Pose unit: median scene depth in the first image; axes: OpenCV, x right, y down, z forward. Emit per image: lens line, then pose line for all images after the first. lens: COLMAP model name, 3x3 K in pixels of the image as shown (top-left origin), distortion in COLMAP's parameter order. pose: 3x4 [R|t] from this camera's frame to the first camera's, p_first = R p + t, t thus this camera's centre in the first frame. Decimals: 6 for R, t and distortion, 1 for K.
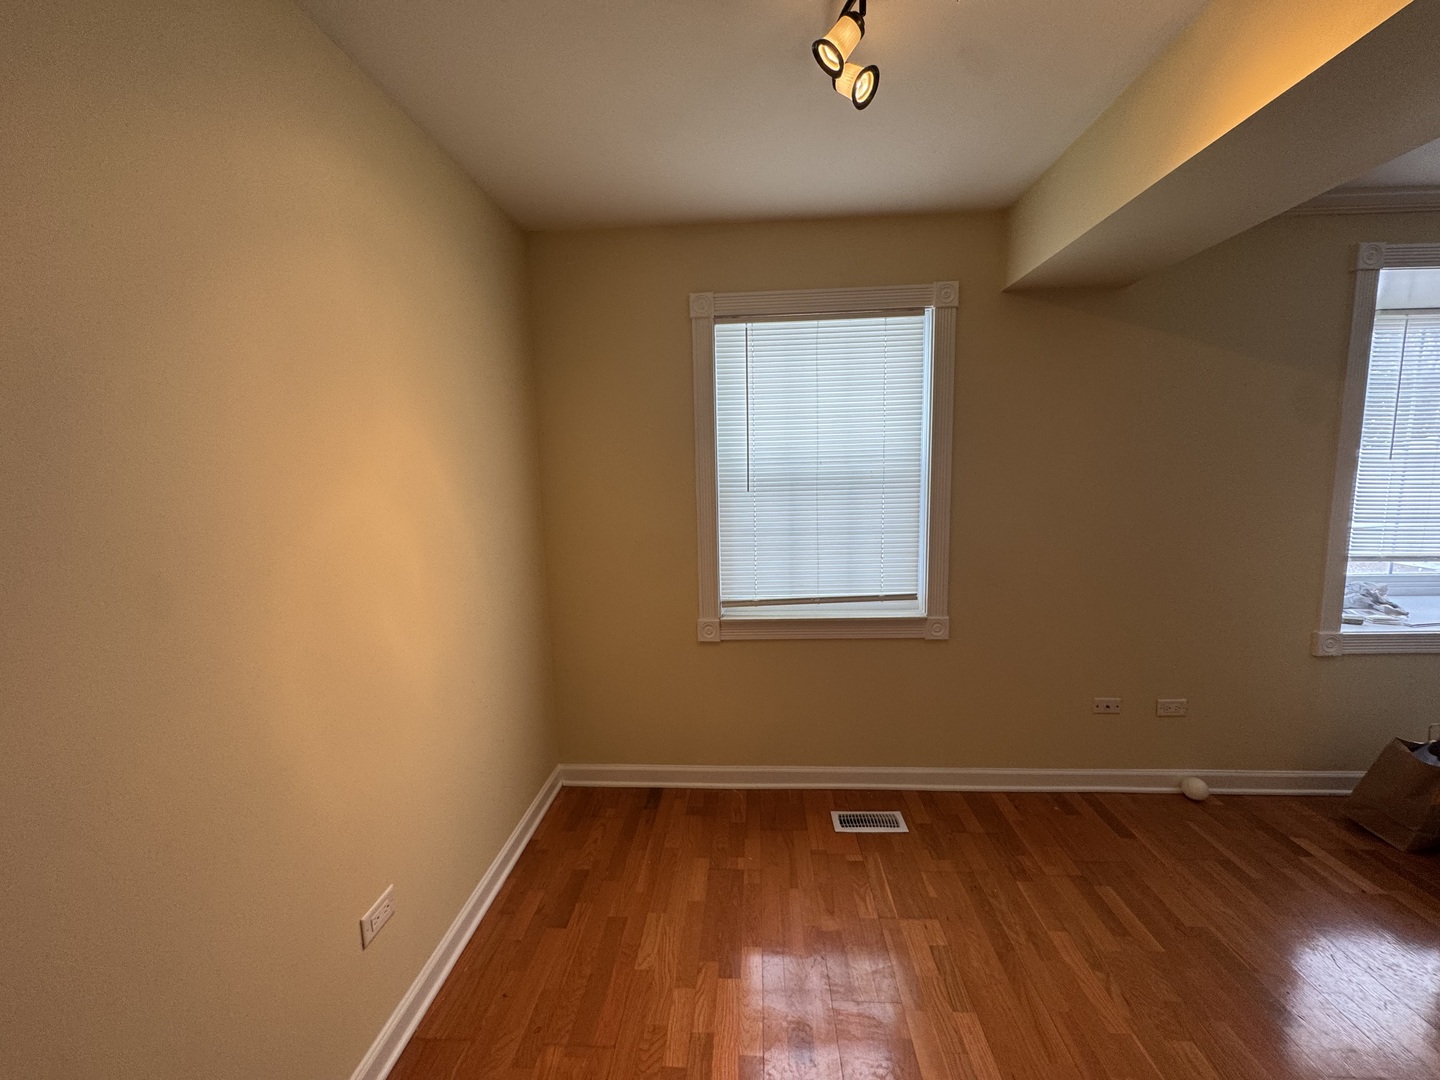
lens RADIAL K [[575.4, 0, 715.9], [0, 575.4, 546.5], [0, 0, 1]] dist [-0.004516, 0.001009]
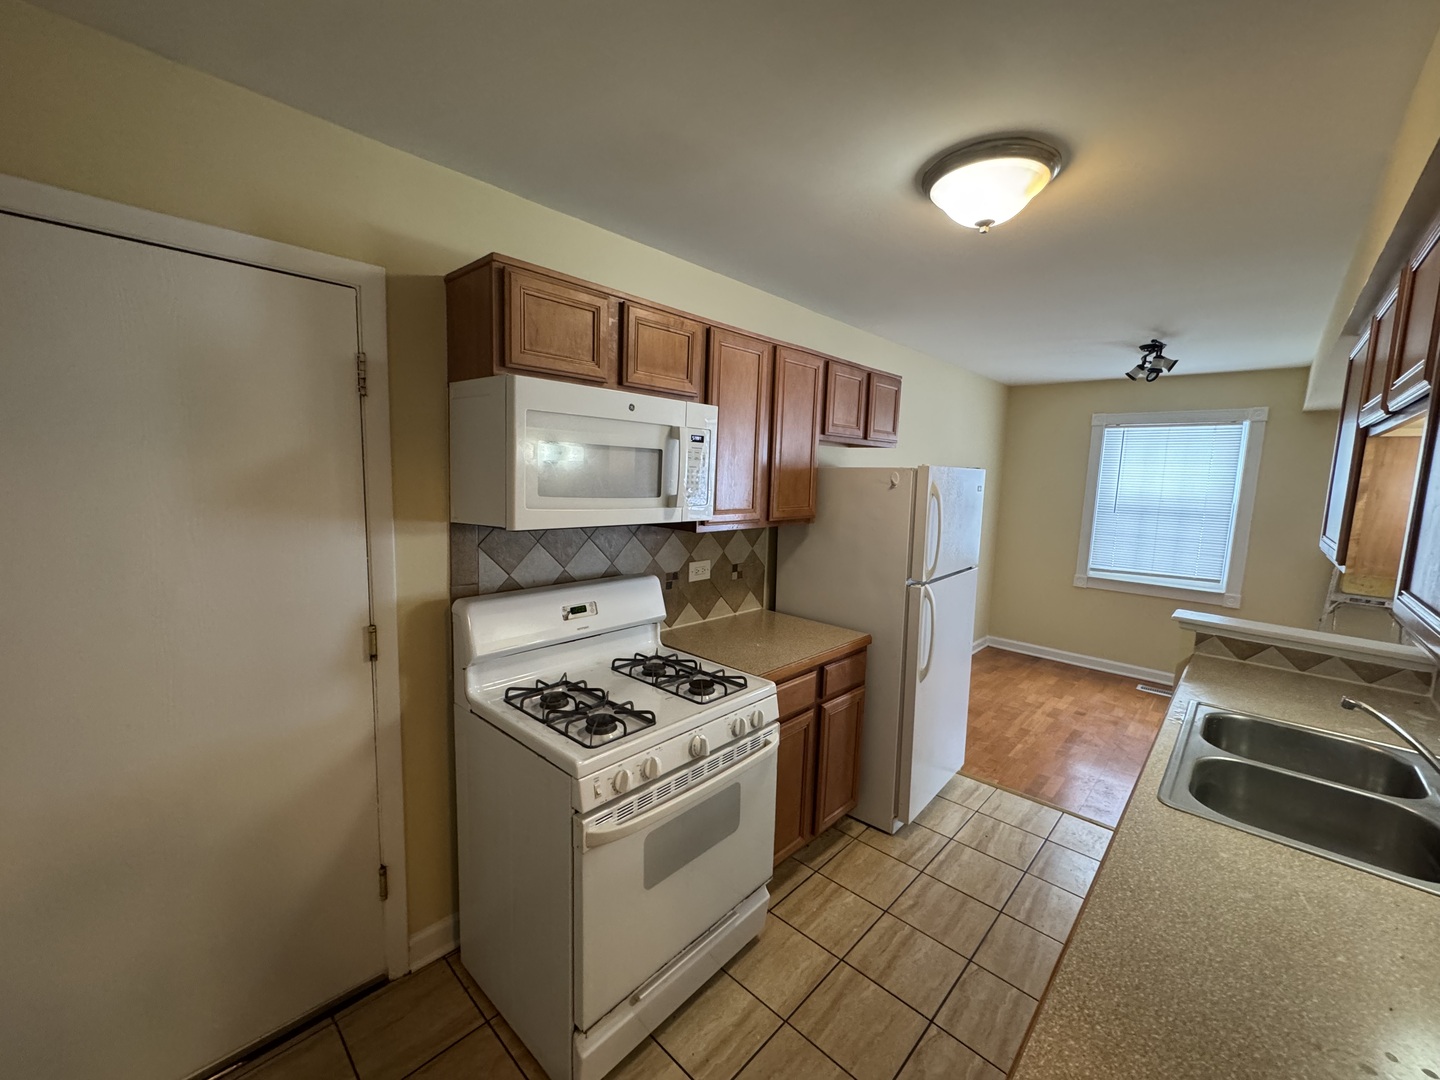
lens RADIAL K [[575.4, 0, 719.8], [0, 575.4, 540.5], [0, 0, 1]] dist [-0.004516, 0.001009]
pose [[0.769512, 0.122993, -0.626677, 0.268566], [-0.130138, 0.990889, 0.034675, 0.106225], [0.625233, 0.054871, 0.778507, -1.383142]]
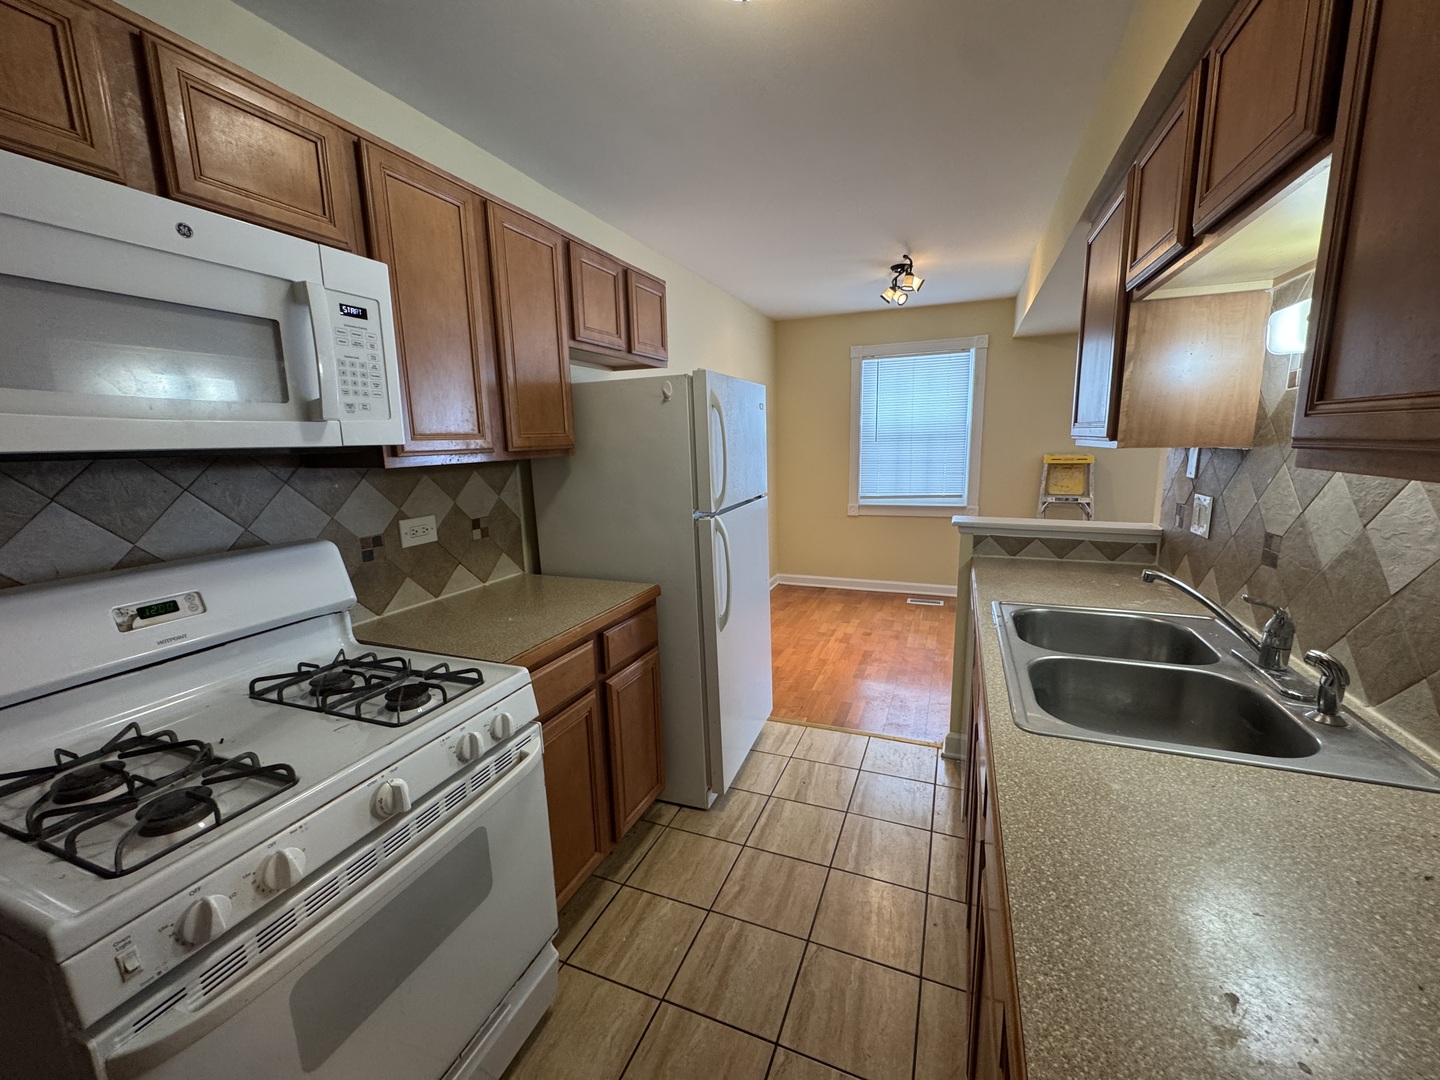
lens RADIAL K [[575.4, 0, 718.7], [0, 575.4, 540.2], [0, 0, 1]] dist [-0.004516, 0.001009]
pose [[0.947665, 0.054515, -0.314577, 0.196441], [-0.036996, 0.997427, 0.061399, 0.154326], [0.317114, -0.046547, 0.947244, -1.170116]]
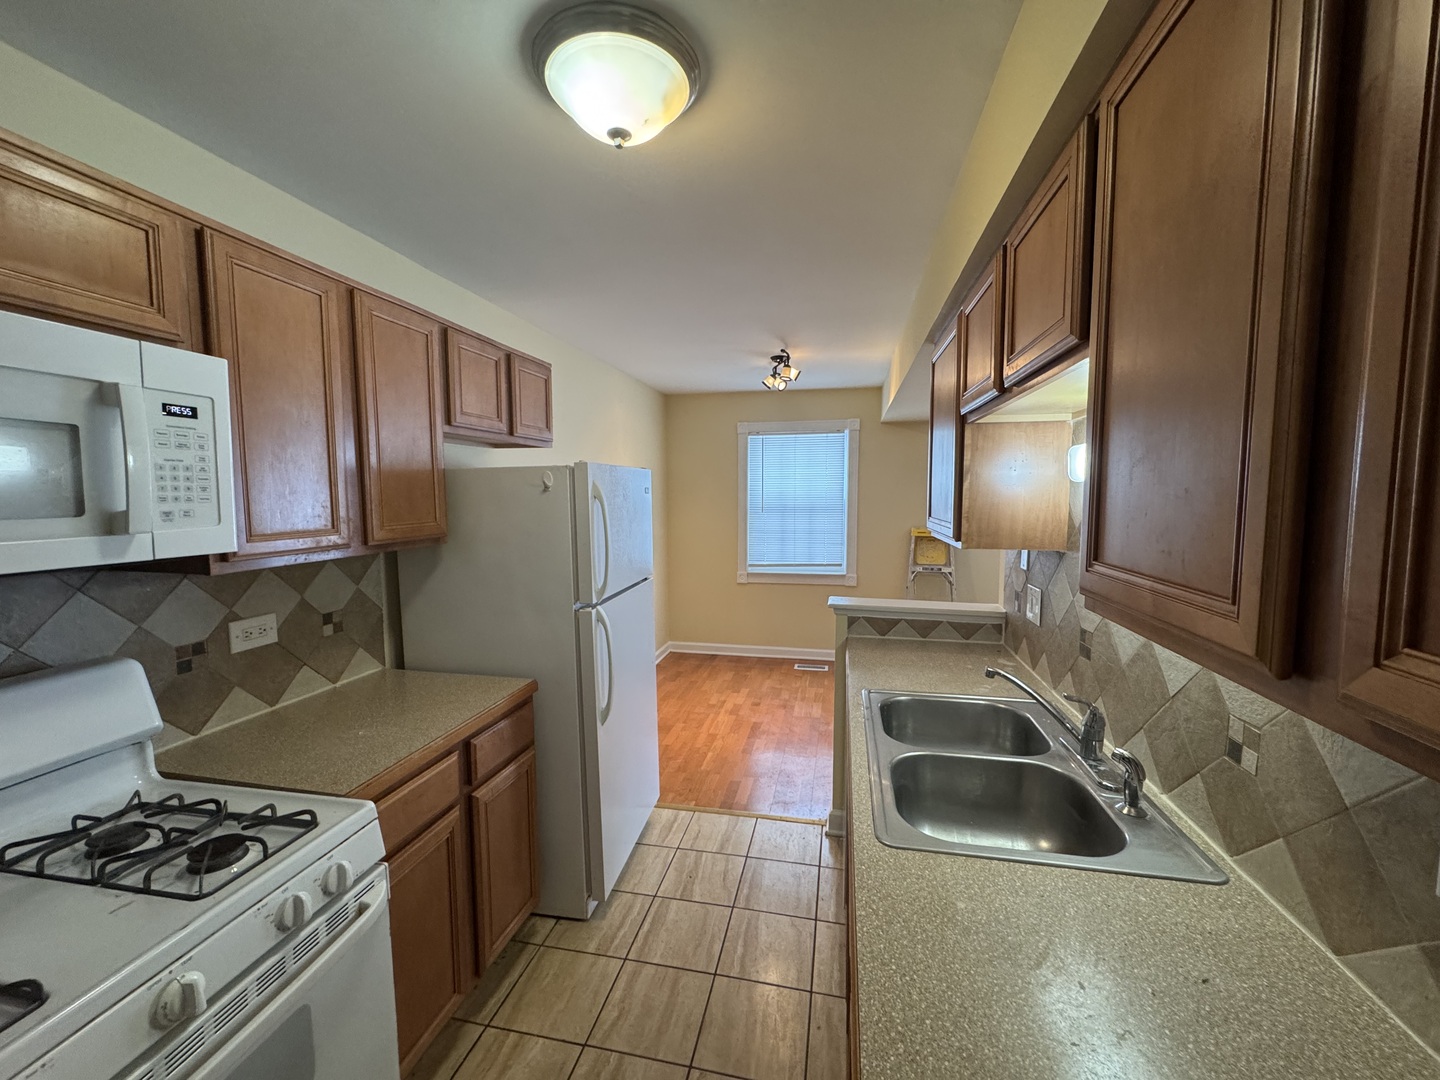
lens RADIAL K [[575.4, 0, 718.9], [0, 575.4, 540.4], [0, 0, 1]] dist [-0.004516, 0.001009]
pose [[0.989215, 0.030060, -0.143356, 0.214467], [-0.036139, 0.998546, -0.039992, 0.102494], [0.141946, 0.044742, 0.988863, -1.169667]]
